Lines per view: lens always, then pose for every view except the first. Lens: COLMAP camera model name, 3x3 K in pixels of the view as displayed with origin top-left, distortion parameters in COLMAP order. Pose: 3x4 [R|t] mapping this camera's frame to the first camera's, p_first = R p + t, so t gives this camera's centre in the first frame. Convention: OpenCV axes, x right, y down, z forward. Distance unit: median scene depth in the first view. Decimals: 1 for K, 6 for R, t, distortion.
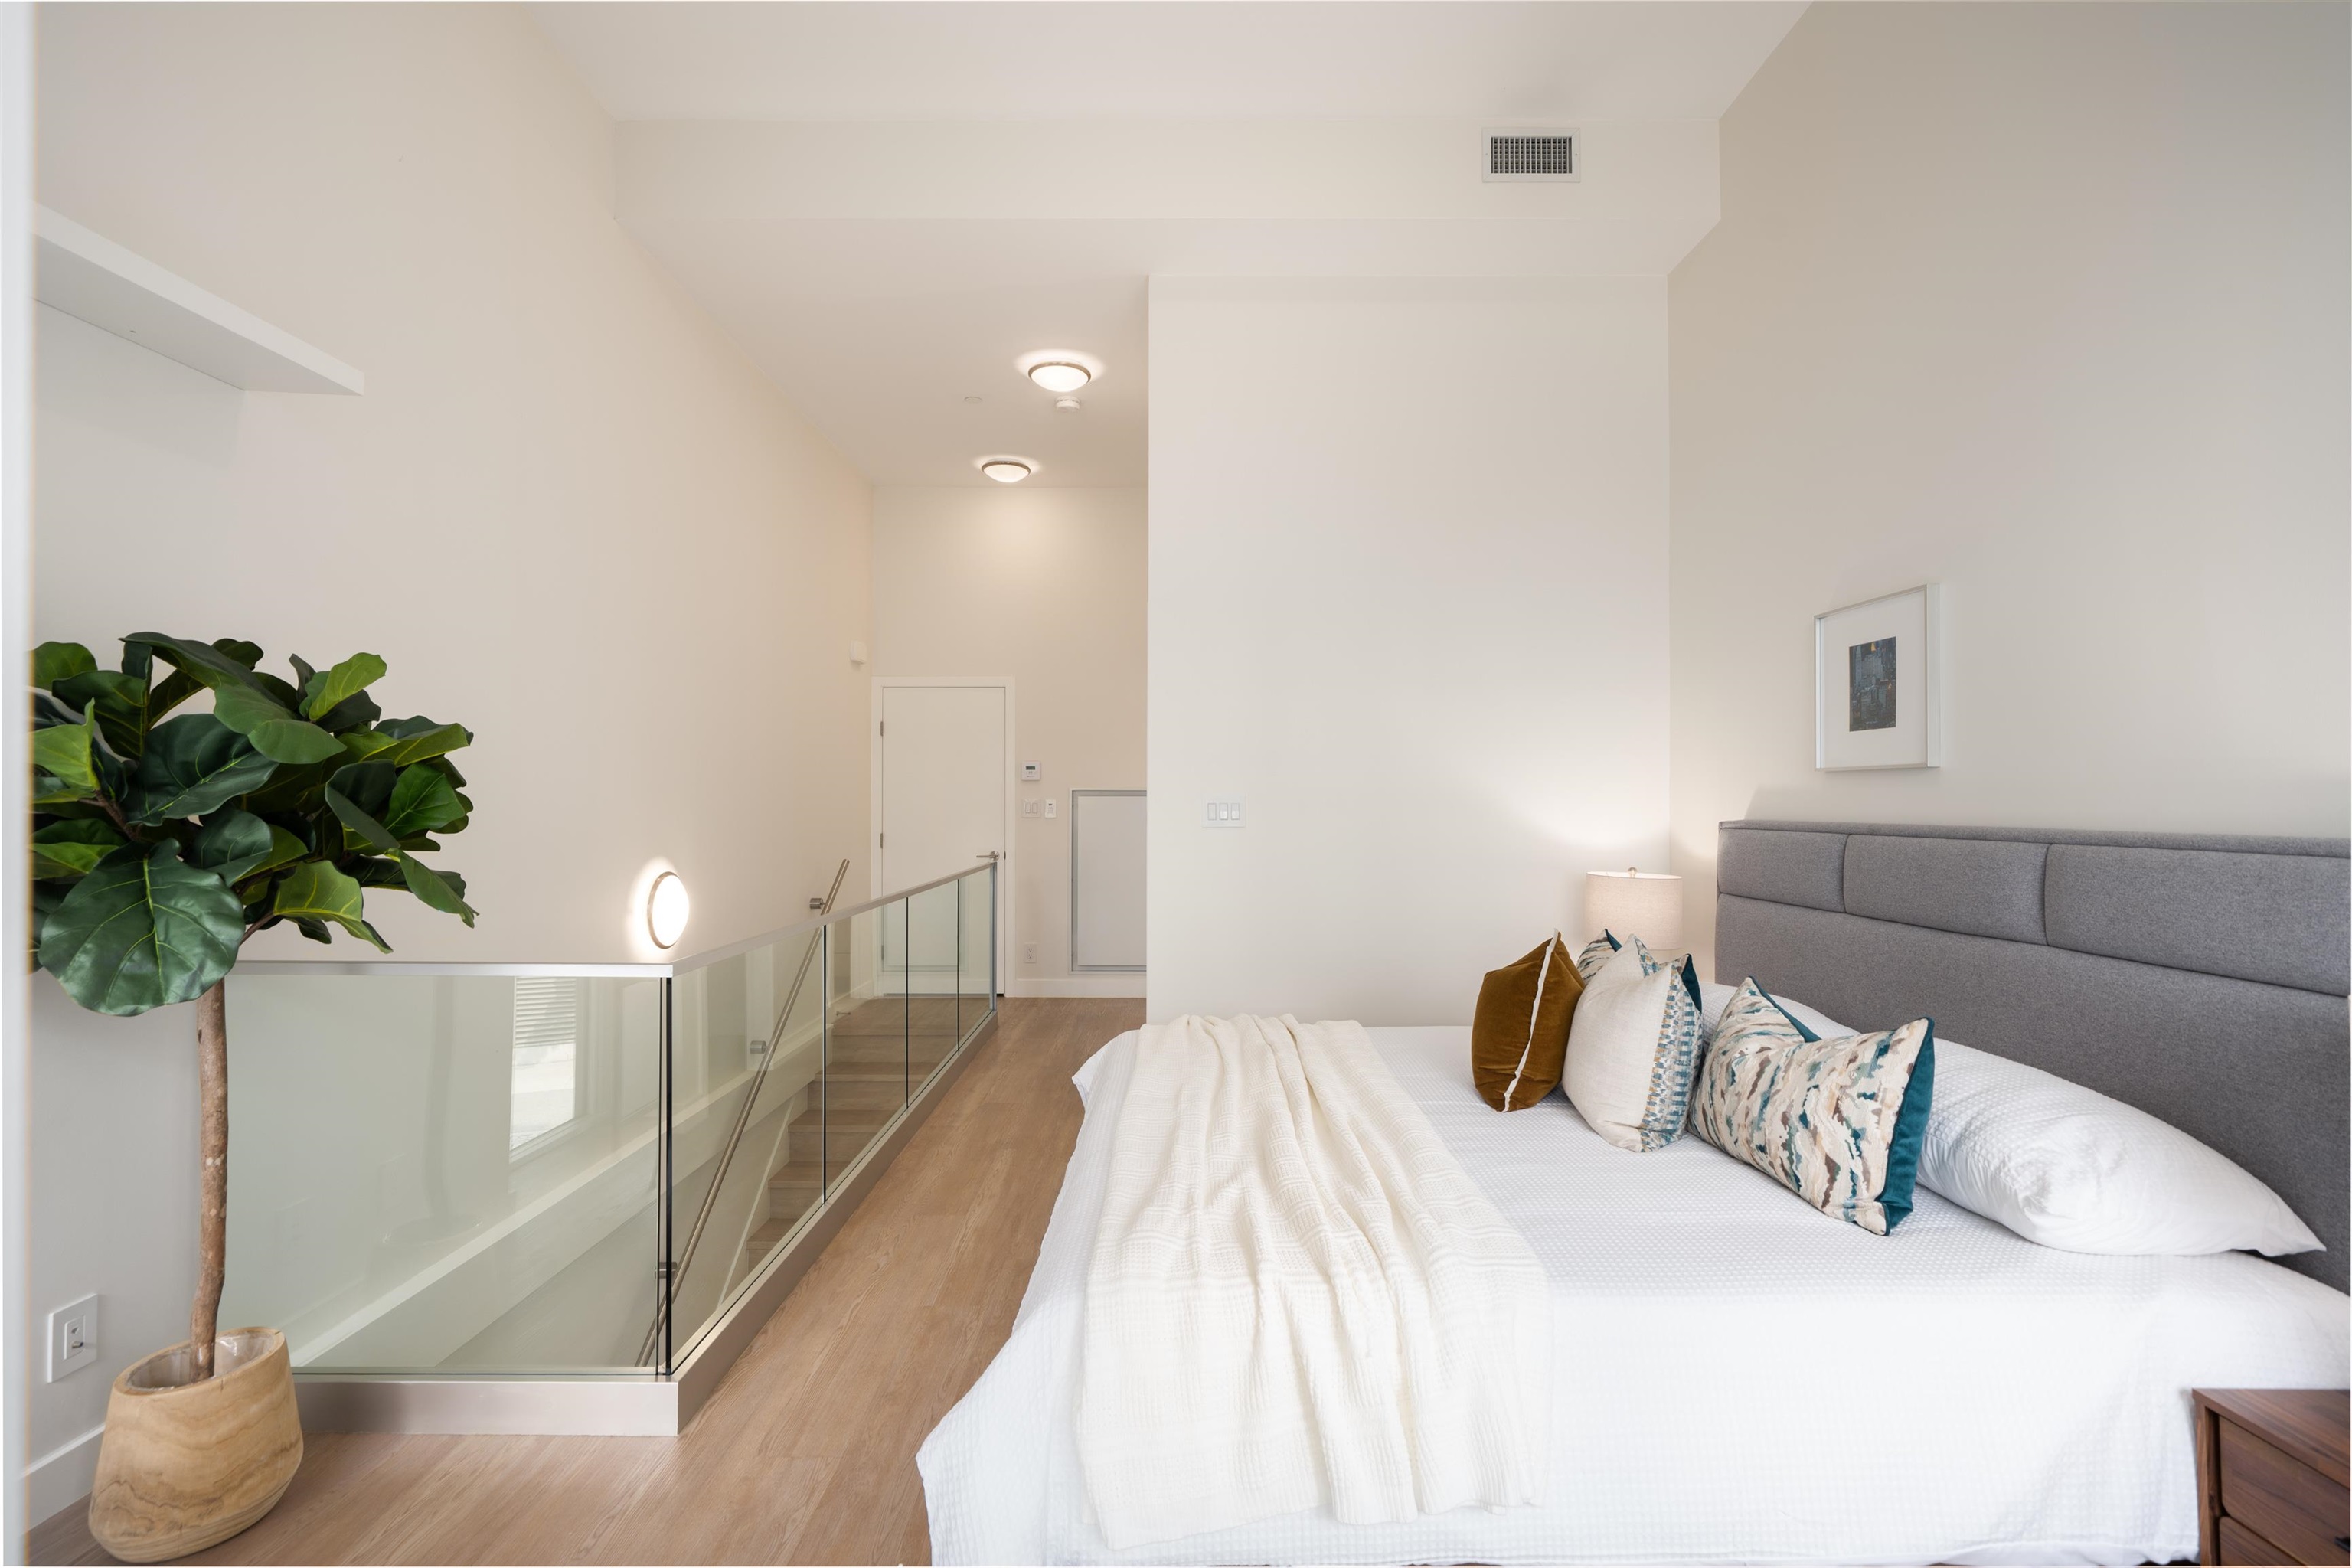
lens RADIAL K [[1071.6, 0, 1176.0], [0, 1071.6, 784.0], [0, 0, 1]] dist [-0.000154, 0.000805]
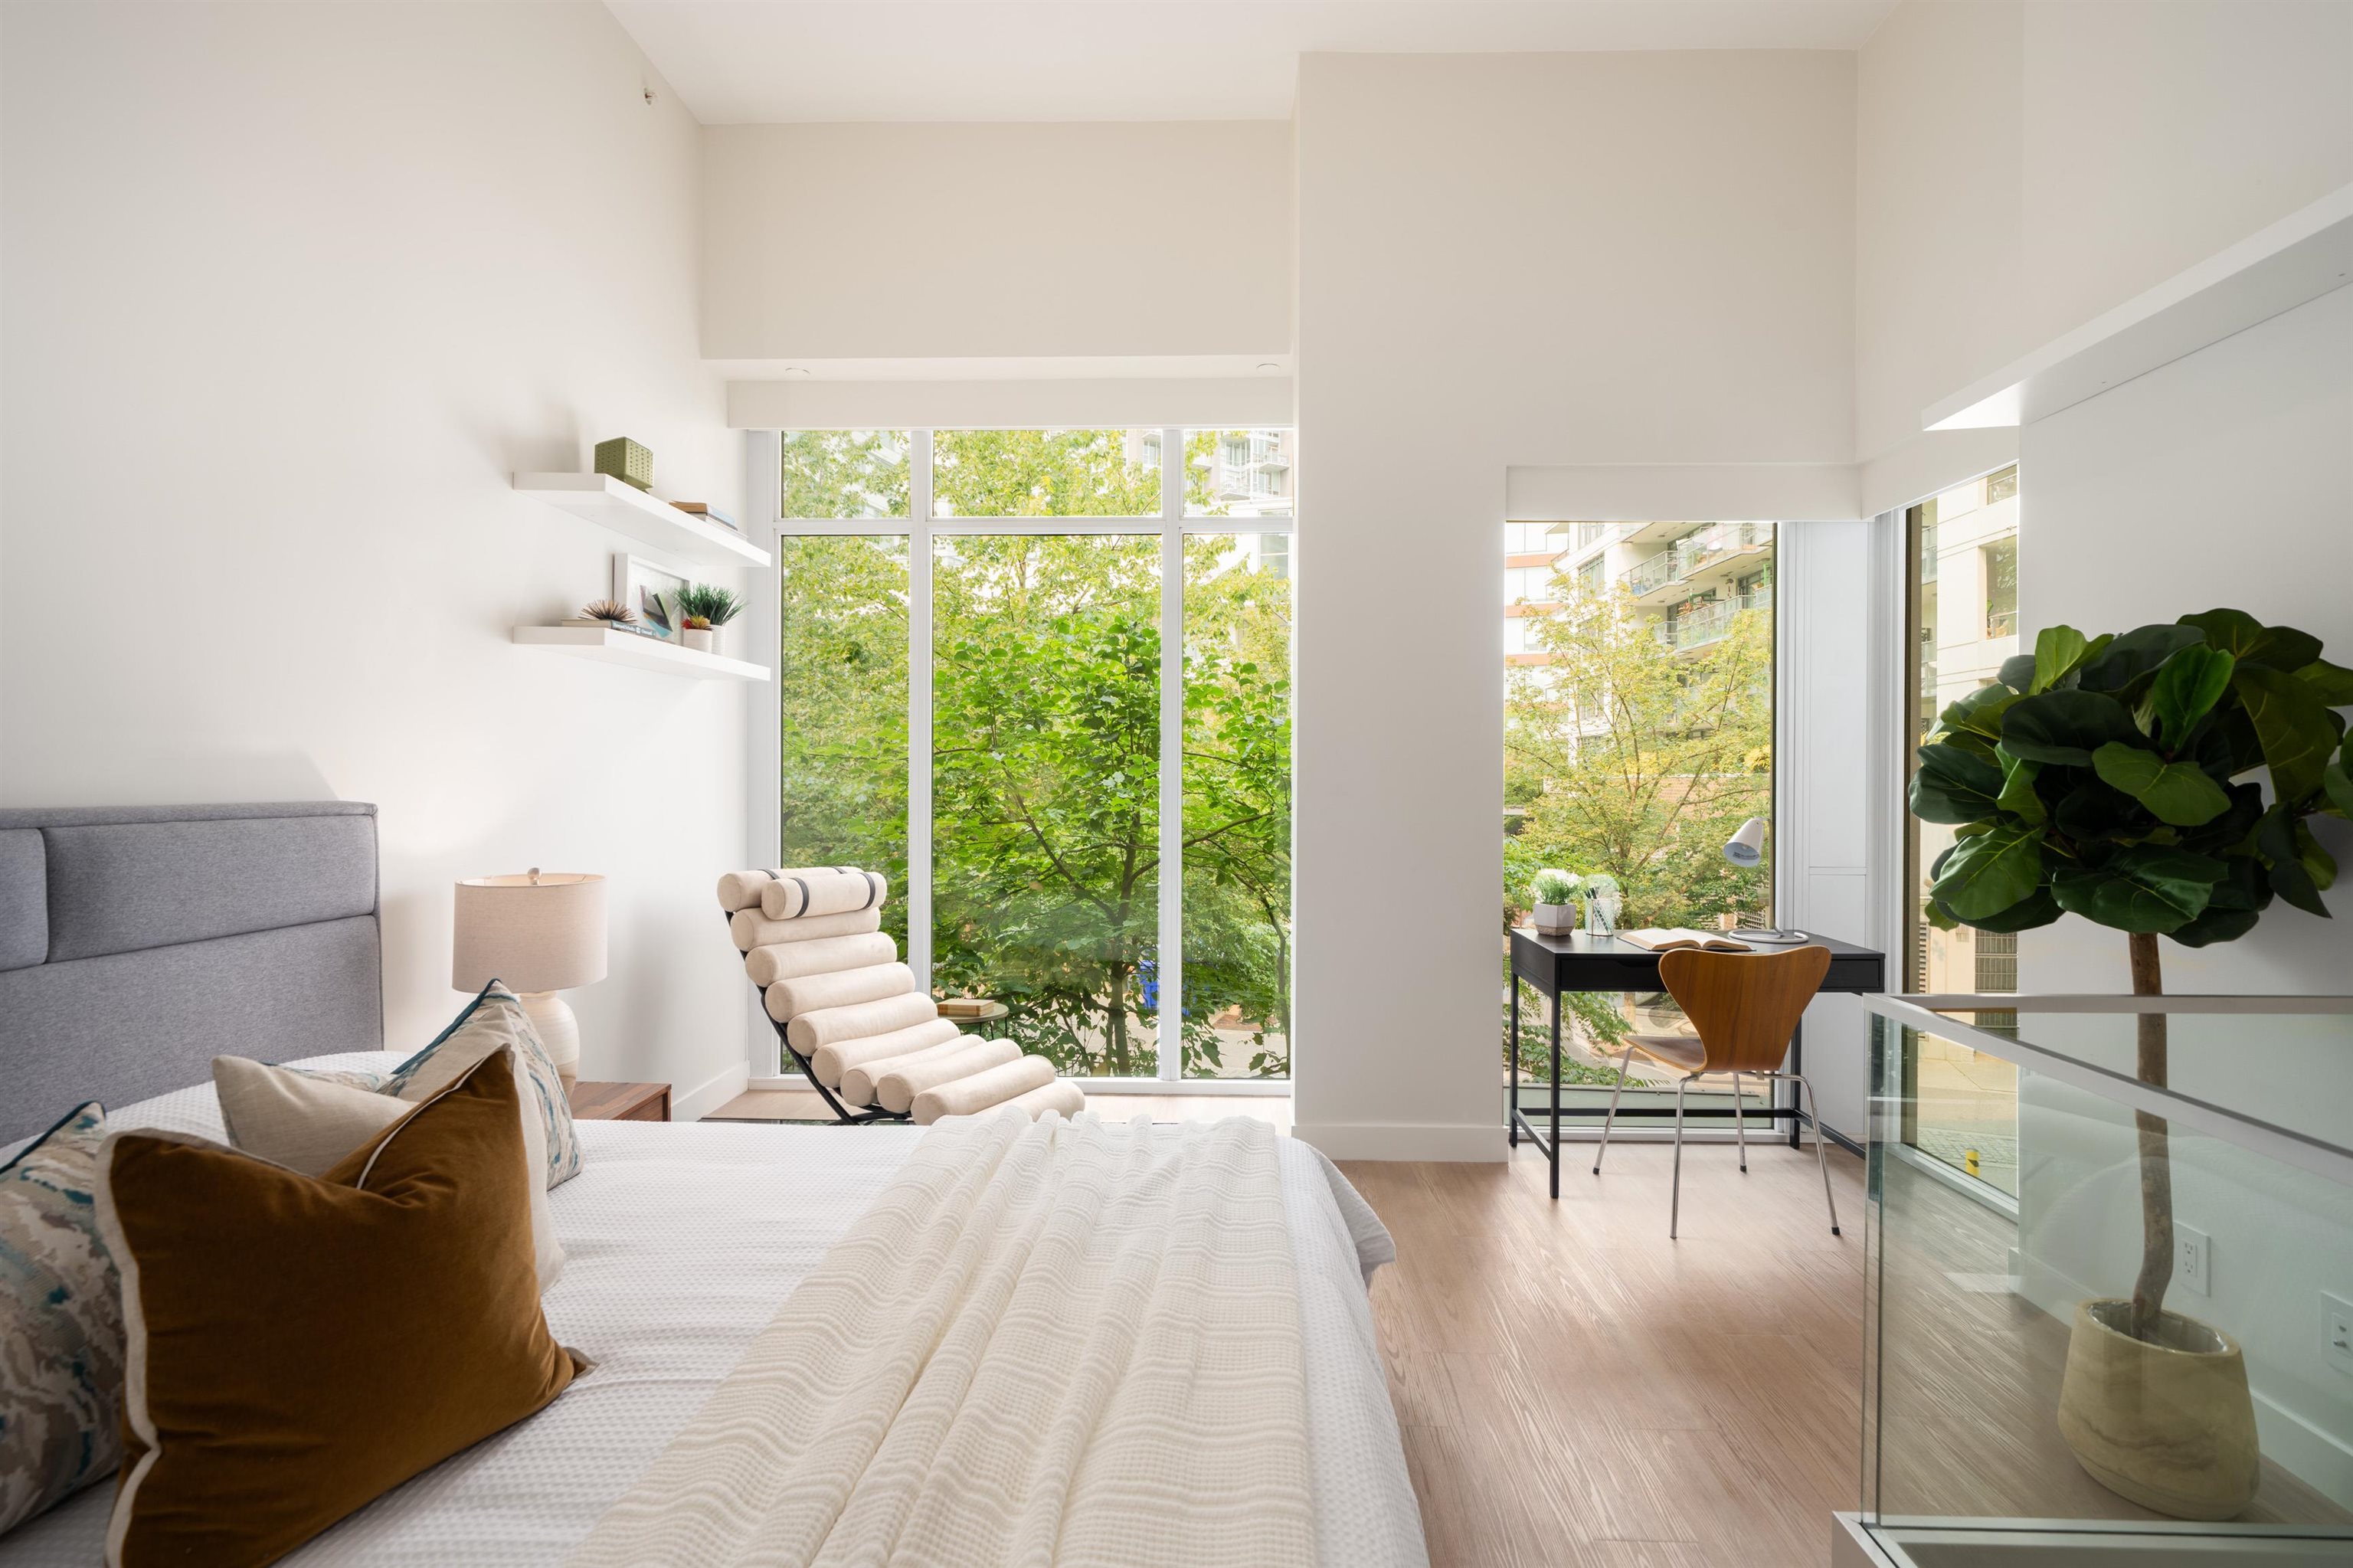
lens RADIAL K [[1072.1, 0, 1176.5], [0, 1072.1, 784.0], [0, 0, 1]] dist [-0.000154, 0.000805]
pose [[-0.999596, -0.004629, 0.028058, 0.001187], [-0.004839, 0.999961, -0.007409, 0.020408], [-0.028023, -0.007542, -0.999579, 1.341653]]
